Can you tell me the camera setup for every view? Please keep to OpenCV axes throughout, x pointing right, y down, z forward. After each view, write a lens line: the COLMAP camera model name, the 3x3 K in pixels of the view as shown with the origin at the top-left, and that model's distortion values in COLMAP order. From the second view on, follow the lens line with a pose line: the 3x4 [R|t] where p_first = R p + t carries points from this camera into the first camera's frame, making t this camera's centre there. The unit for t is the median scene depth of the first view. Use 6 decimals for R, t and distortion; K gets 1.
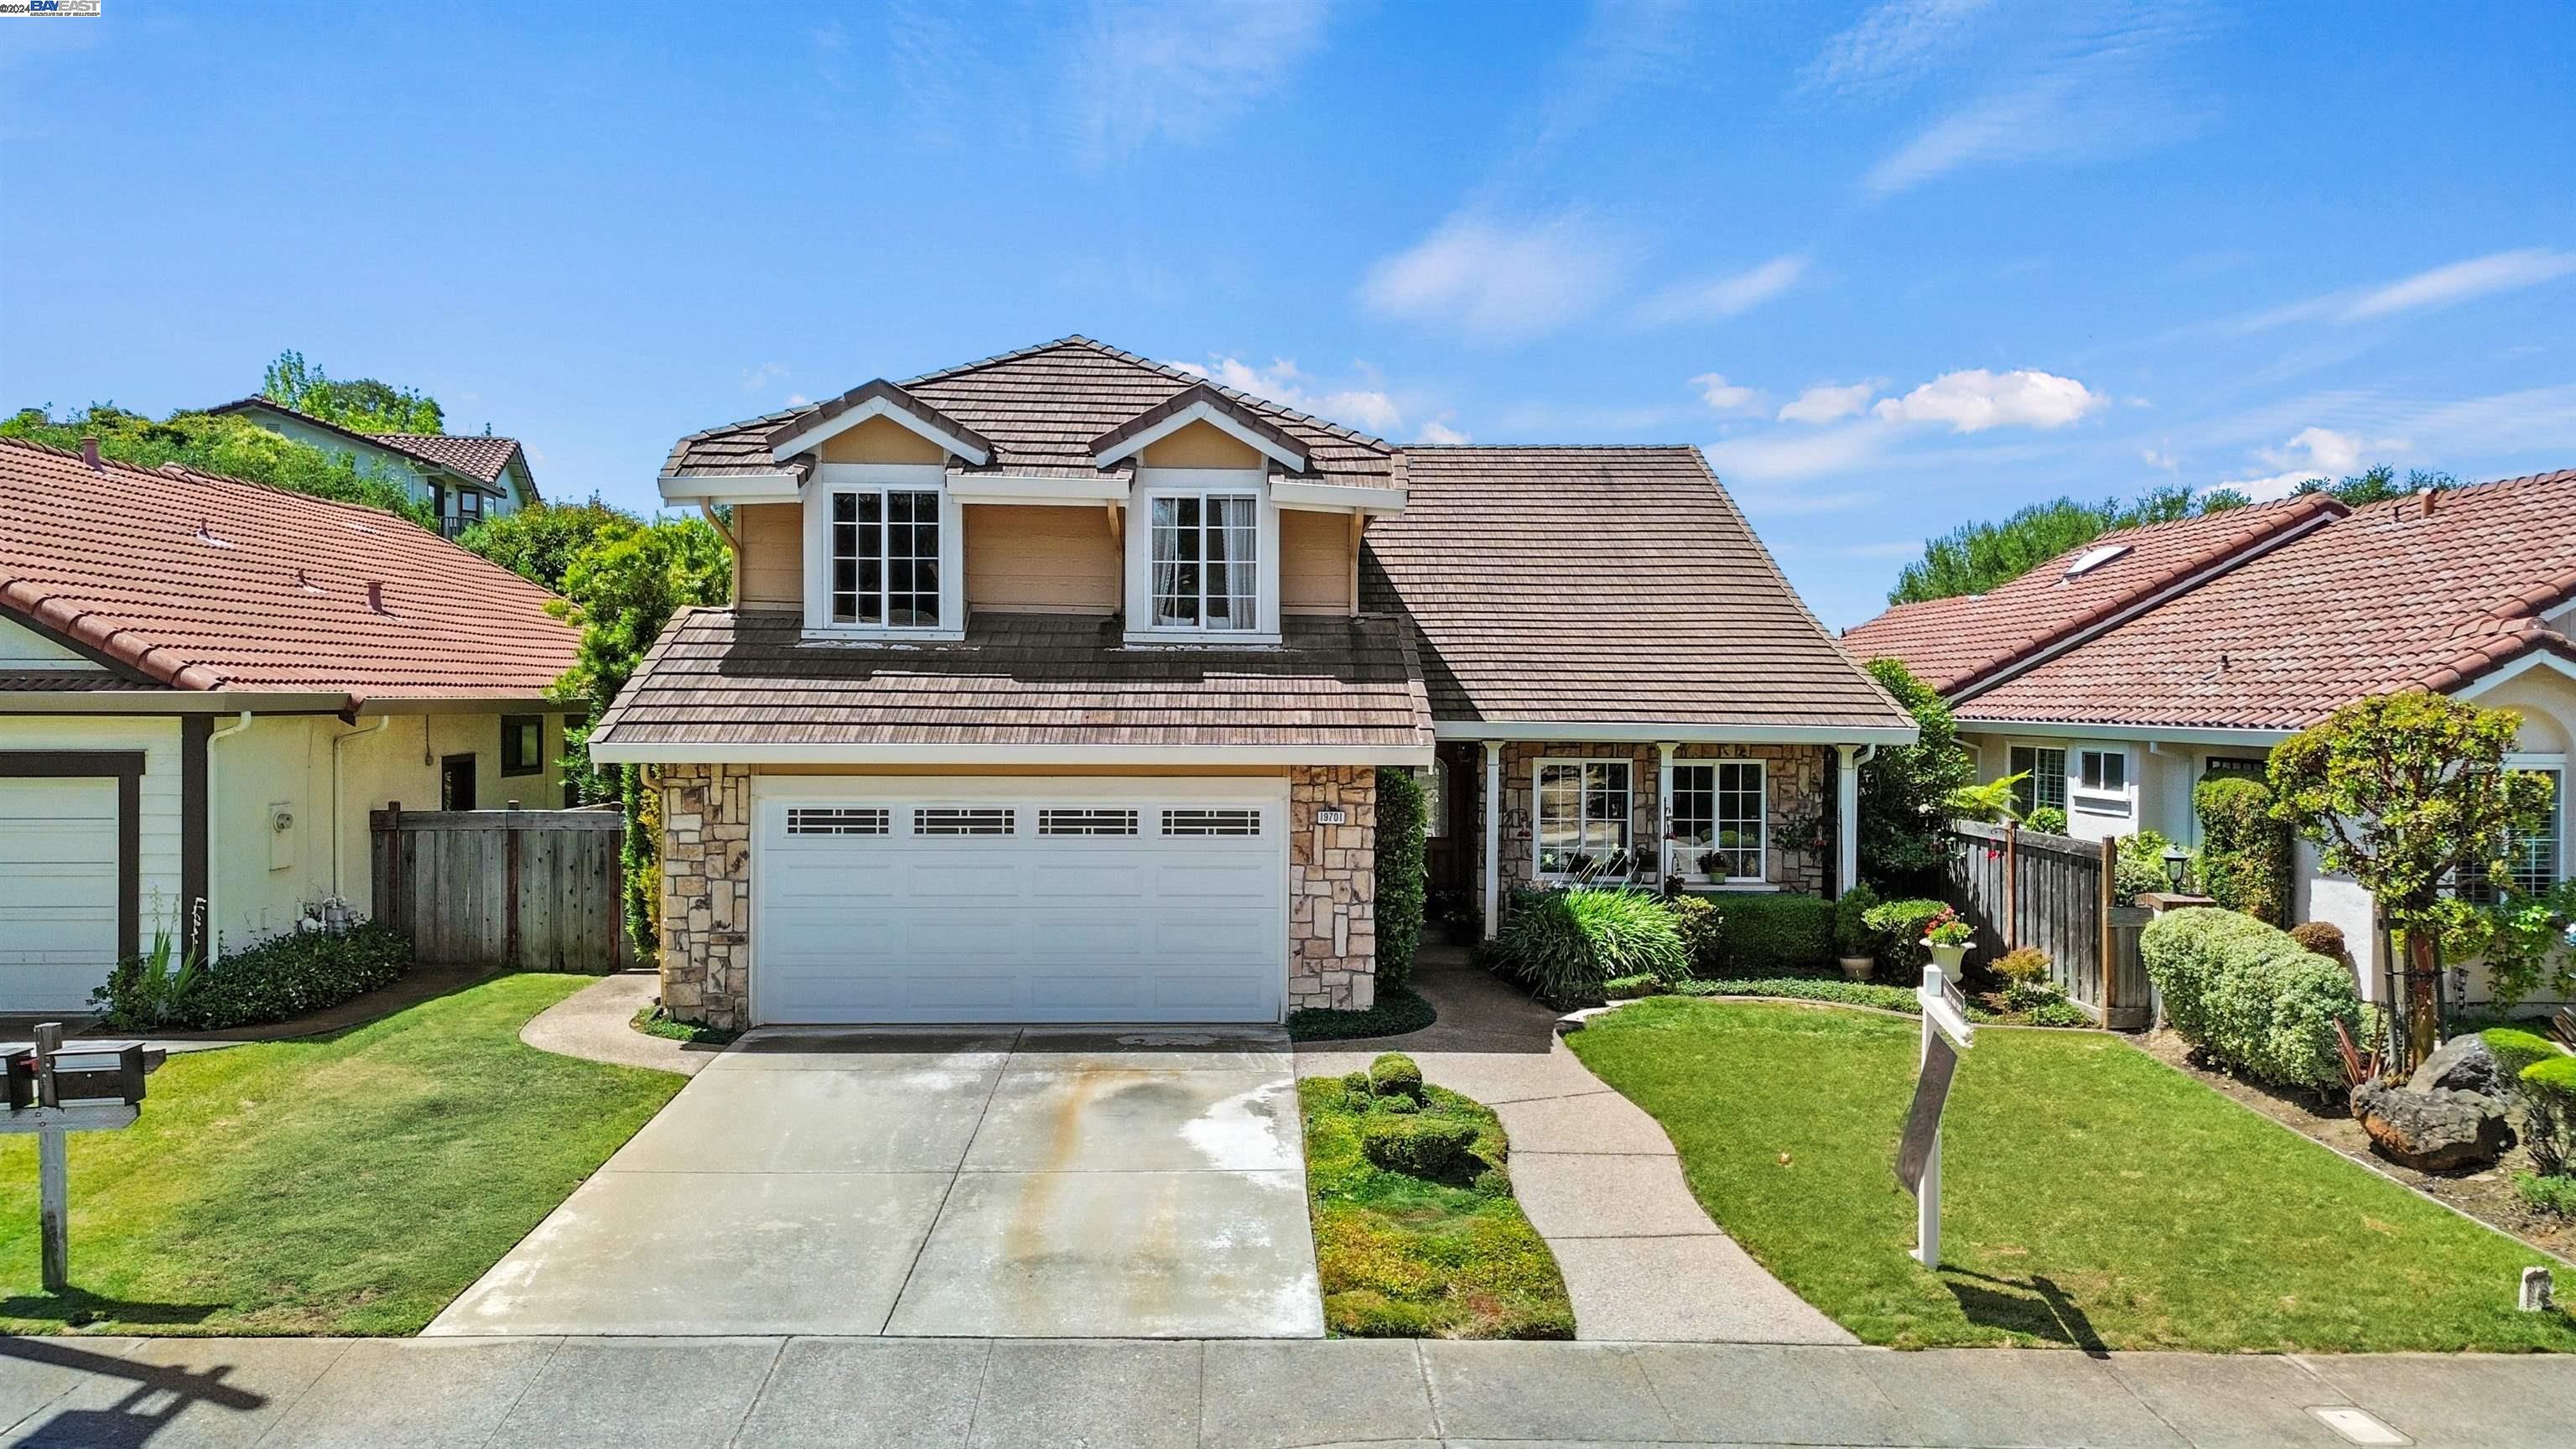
lens RADIAL K [[1798.7, 0, 1202.7], [0, 1798.7, 601.2], [0, 0, 1]] dist [0.038580, -0.028905]
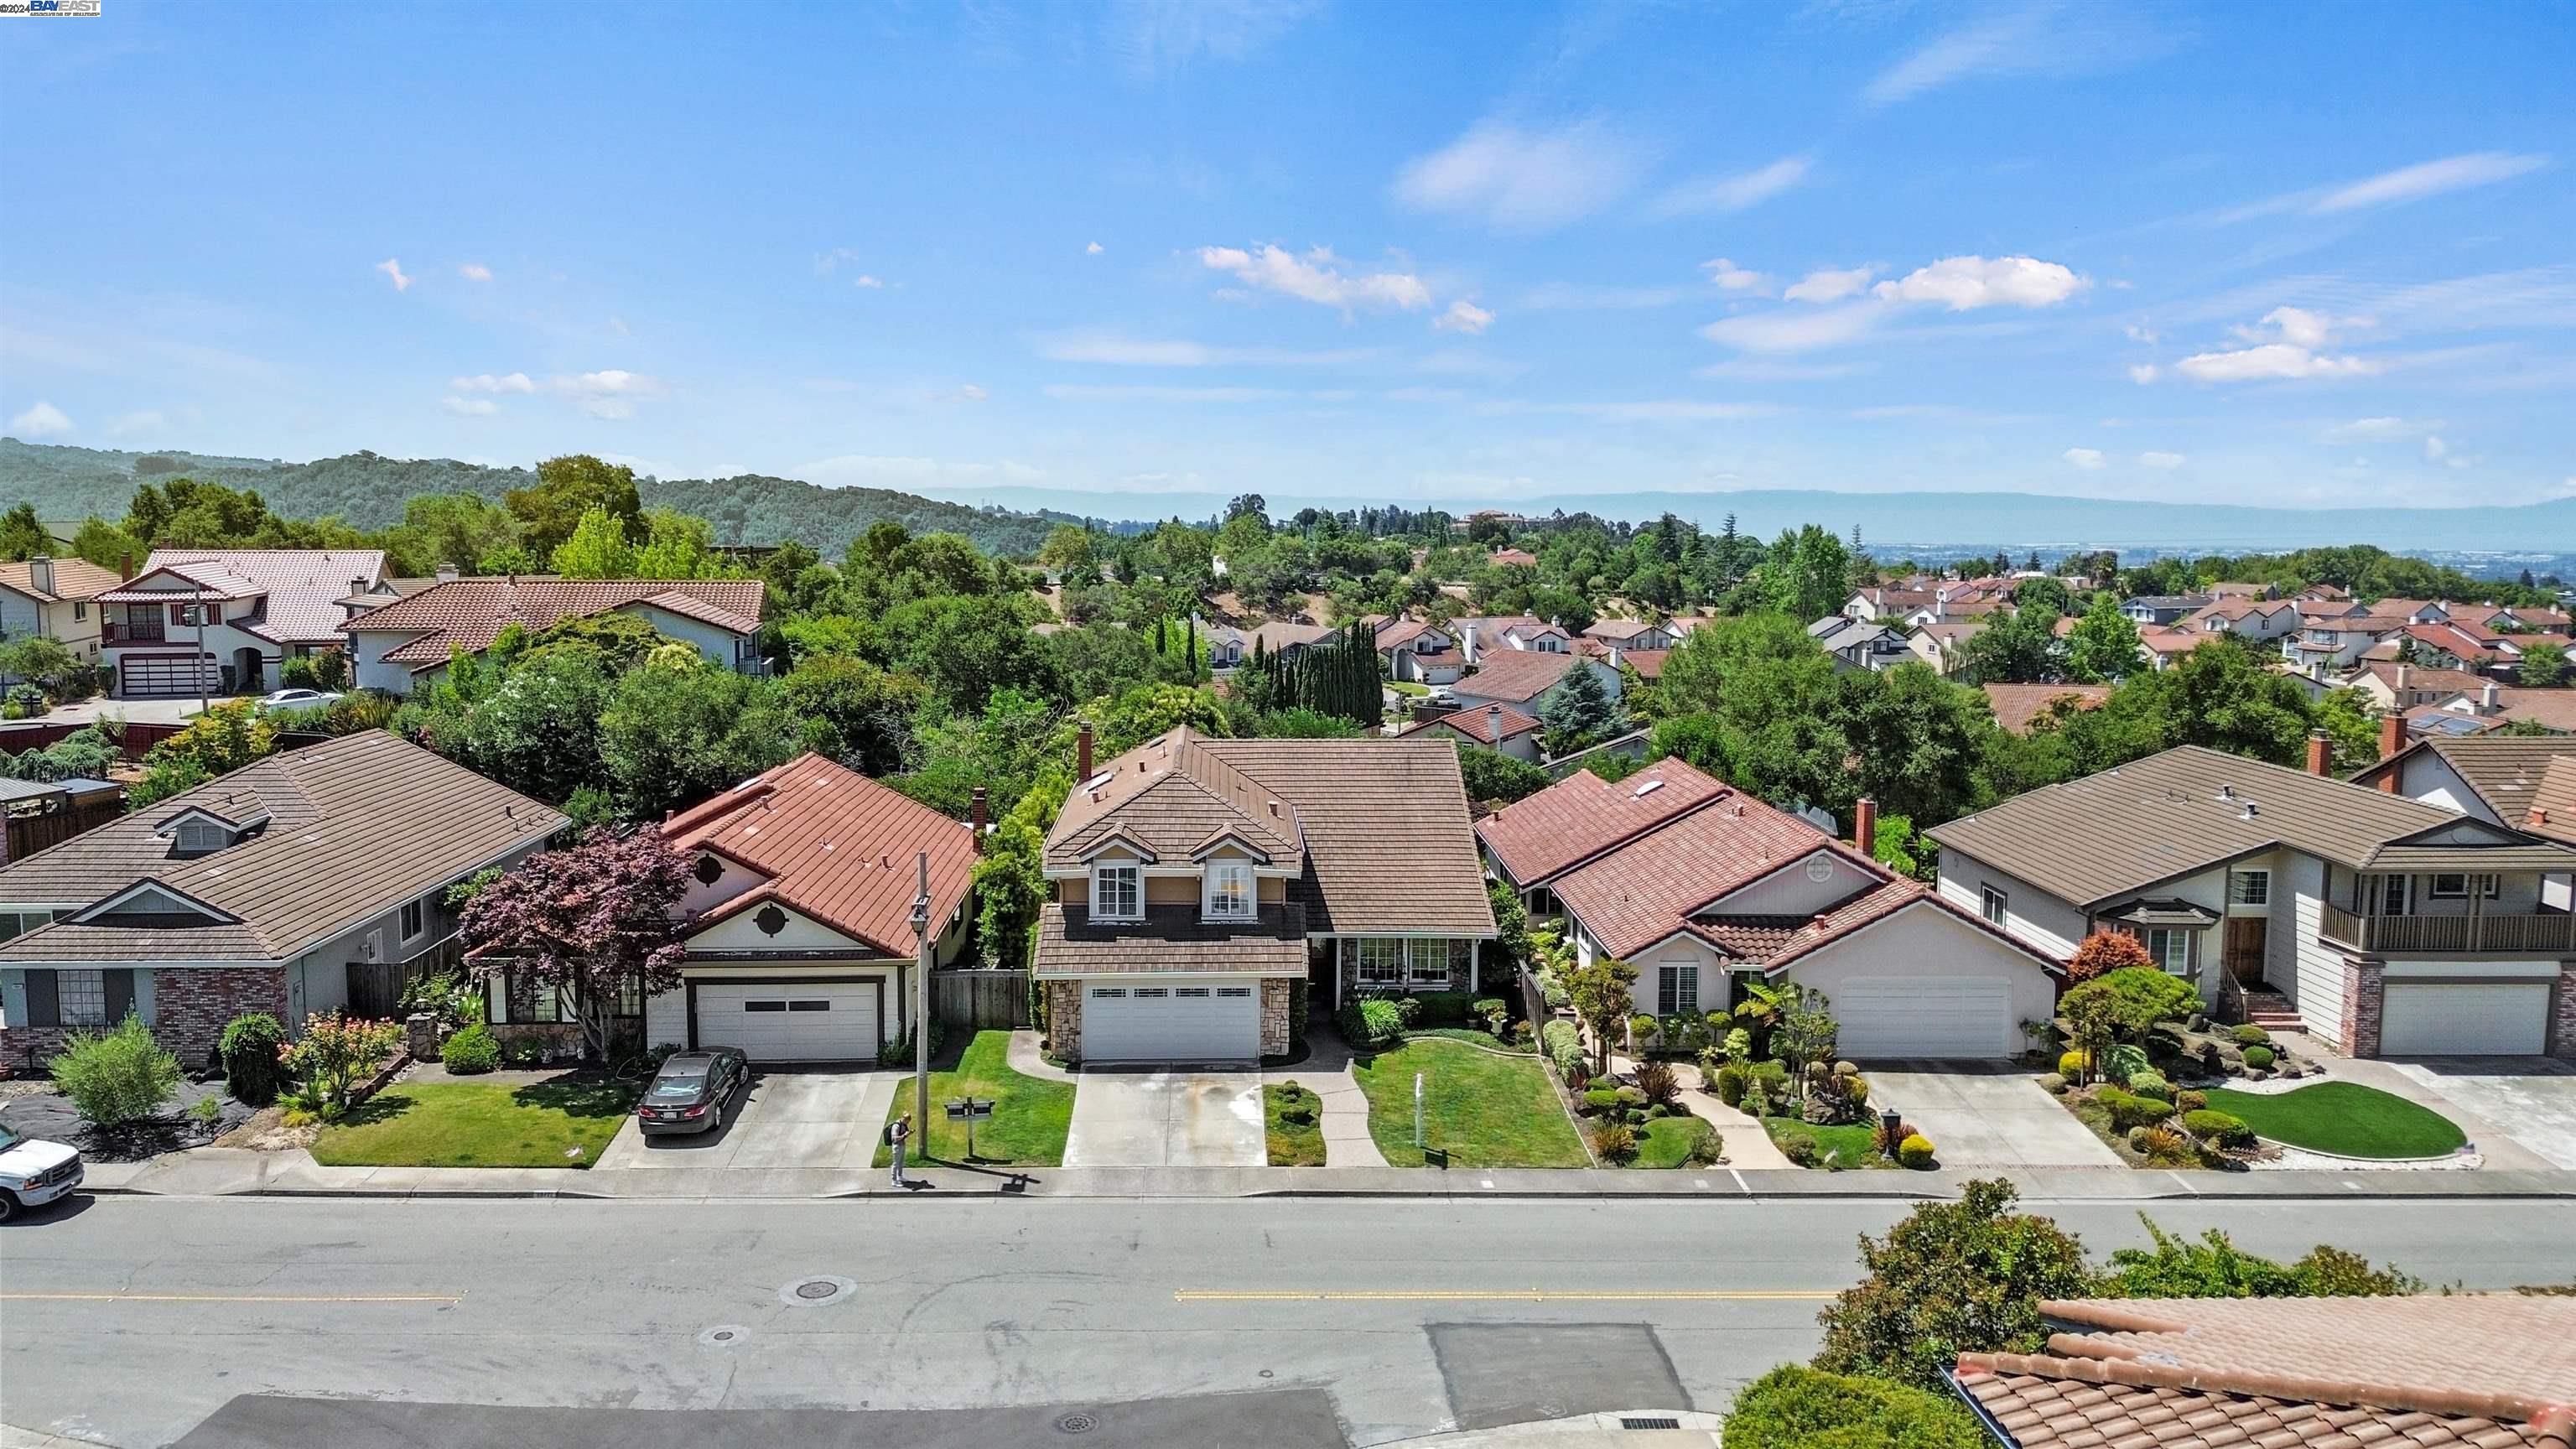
lens RADIAL K [[1798.7, 0, 1271.6], [0, 1798.7, 733.2], [0, 0, 1]] dist [0.038580, -0.028905]
pose [[0.999837, 0.007703, 0.016333, 0.013151], [-0.010584, 0.982787, 0.184440, -0.793683], [-0.014631, -0.184583, 0.982708, -1.719284]]
